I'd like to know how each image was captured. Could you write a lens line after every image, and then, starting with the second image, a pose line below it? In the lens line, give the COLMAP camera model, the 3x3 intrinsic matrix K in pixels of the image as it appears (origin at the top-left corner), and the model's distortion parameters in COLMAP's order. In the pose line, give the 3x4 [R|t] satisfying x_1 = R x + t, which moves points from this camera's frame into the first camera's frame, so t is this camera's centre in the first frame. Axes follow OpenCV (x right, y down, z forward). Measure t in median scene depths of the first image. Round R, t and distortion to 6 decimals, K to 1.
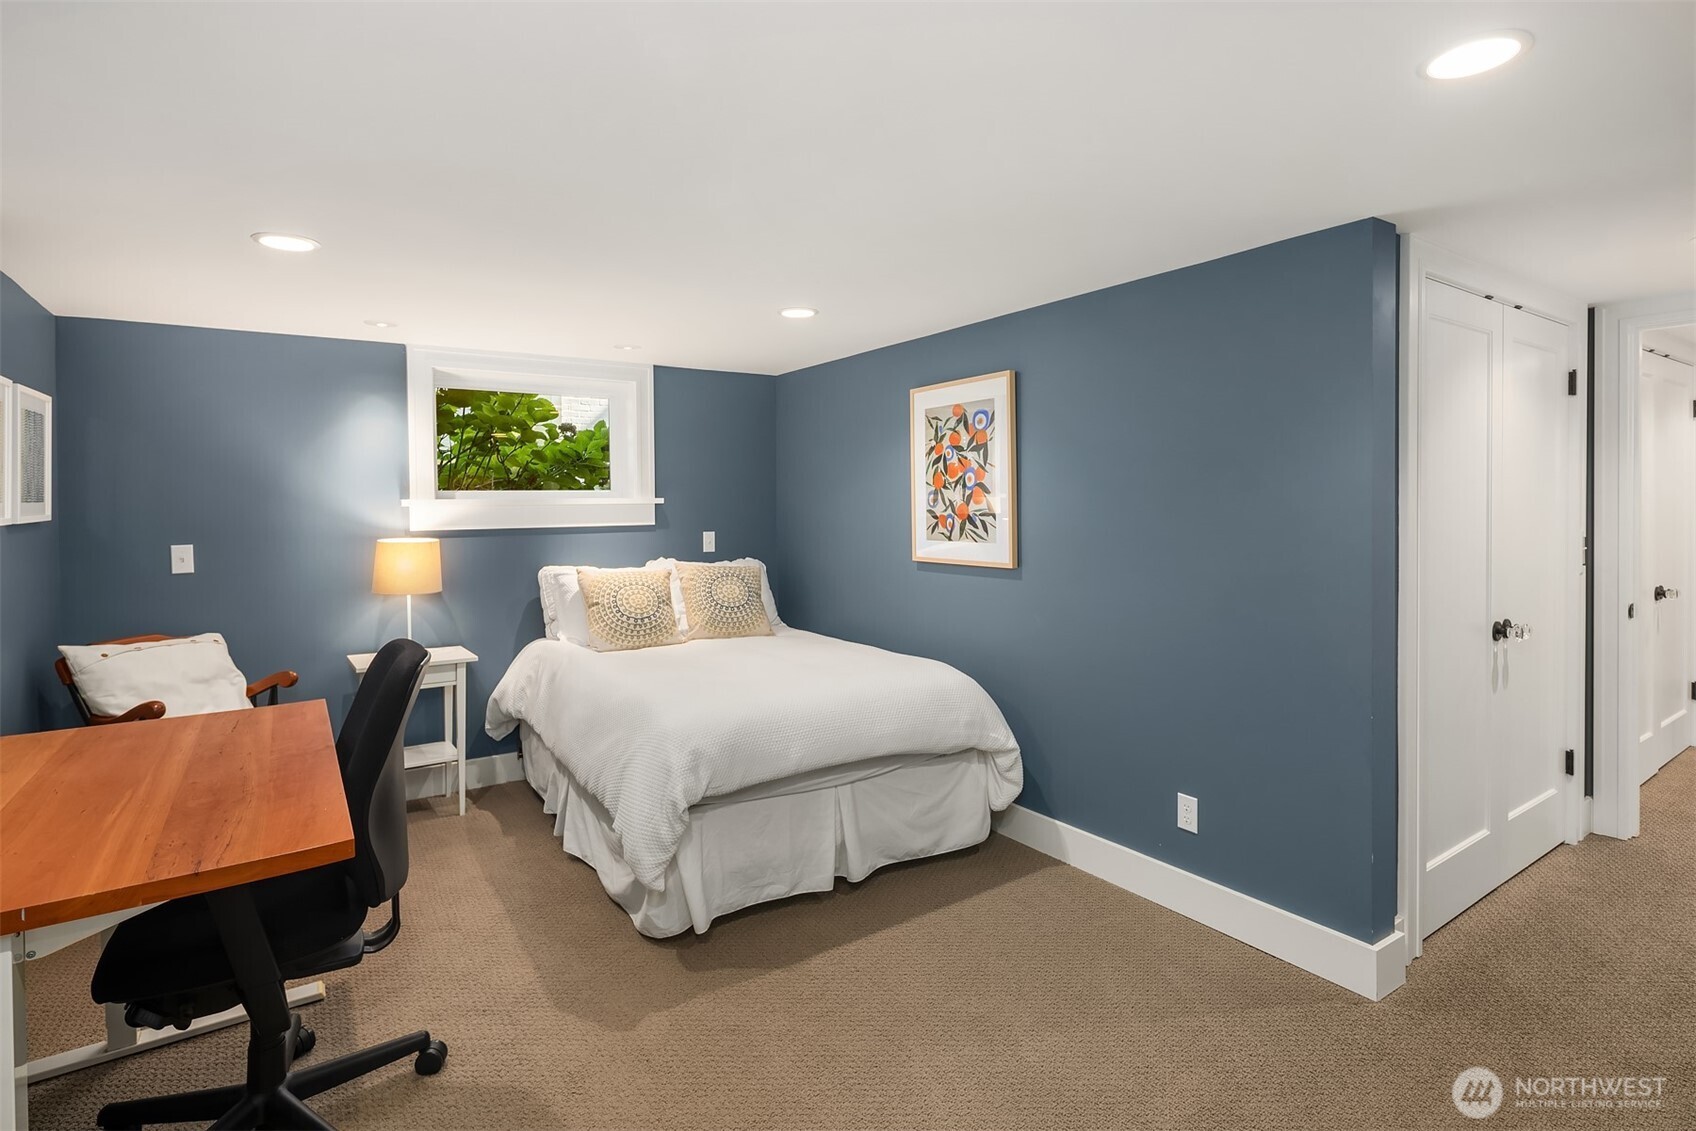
lens RADIAL K [[830.2, 0, 852.5], [0, 830.2, 509.5], [0, 0, 1]] dist [-0.002479, -0.000228]
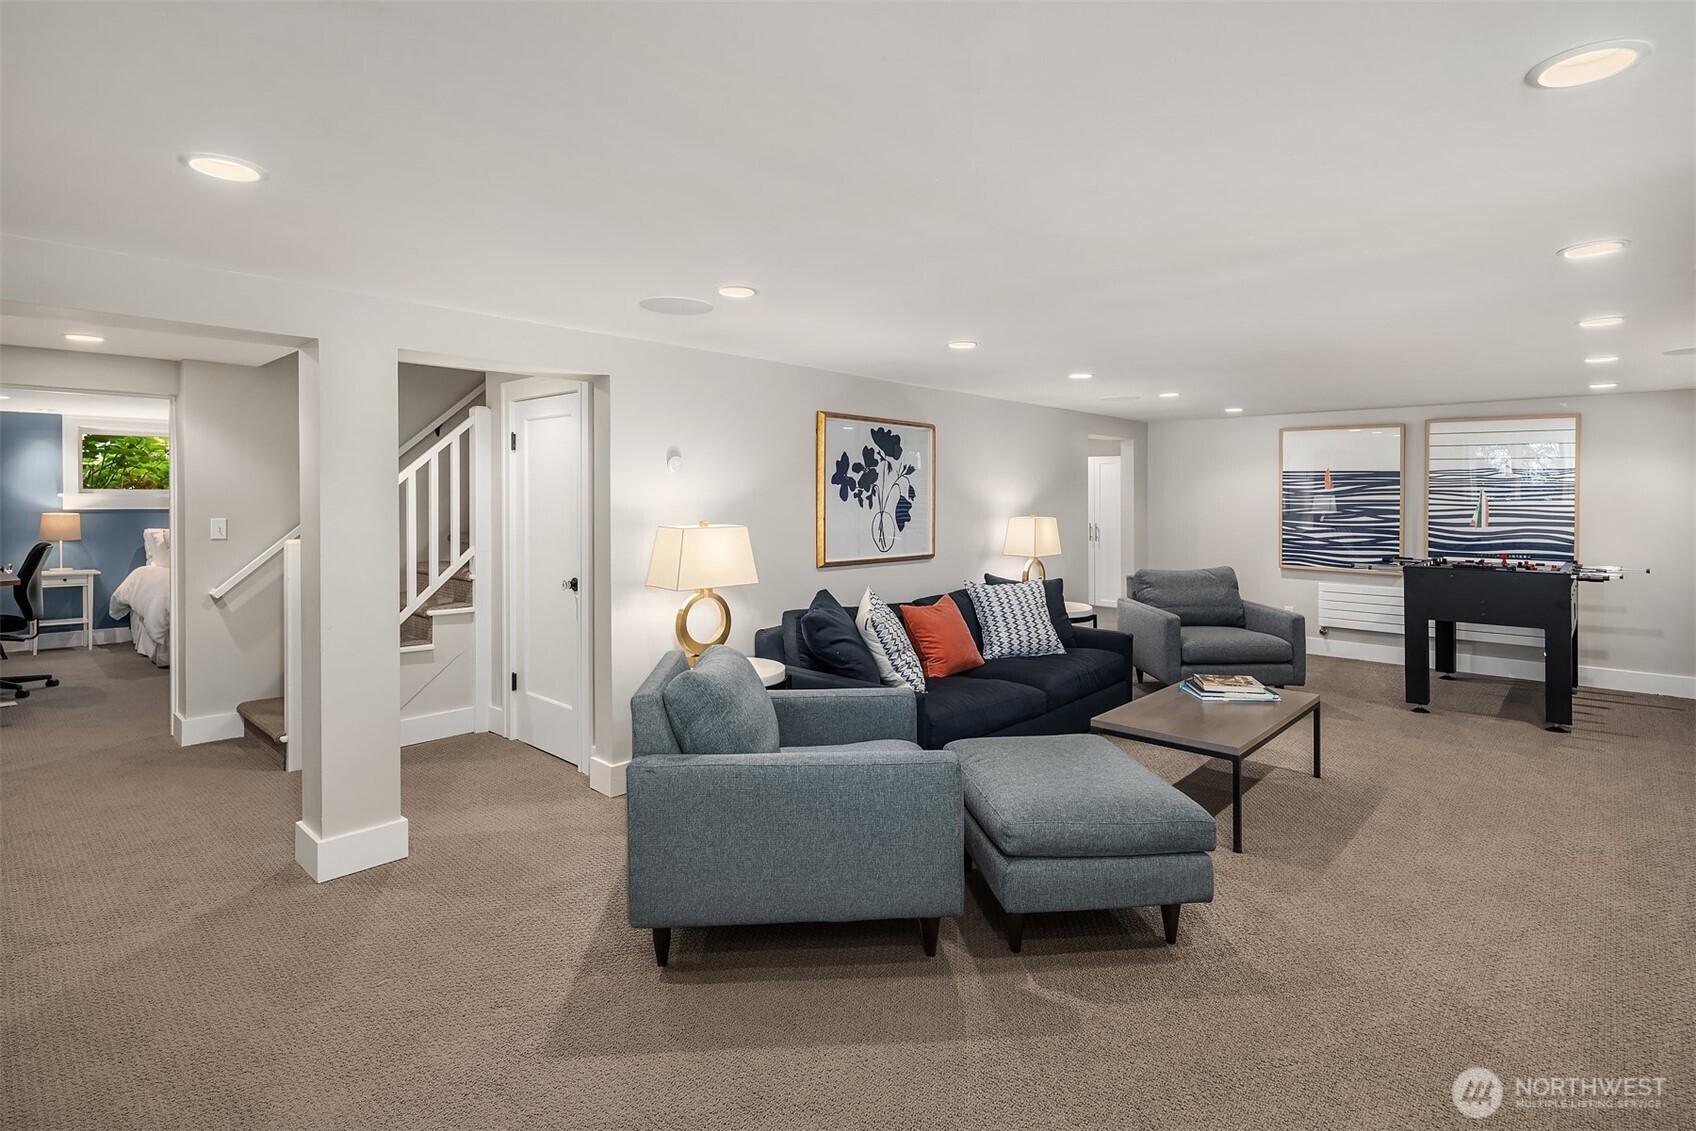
lens RADIAL K [[830.2, 0, 848.8], [0, 830.2, 507.6], [0, 0, 1]] dist [-0.002479, -0.000228]
pose [[0.973814, 0.014498, 0.226885, 0.802120], [-0.013619, 0.999892, -0.005441, 0.006505], [-0.226939, 0.002209, 0.973906, -1.282501]]
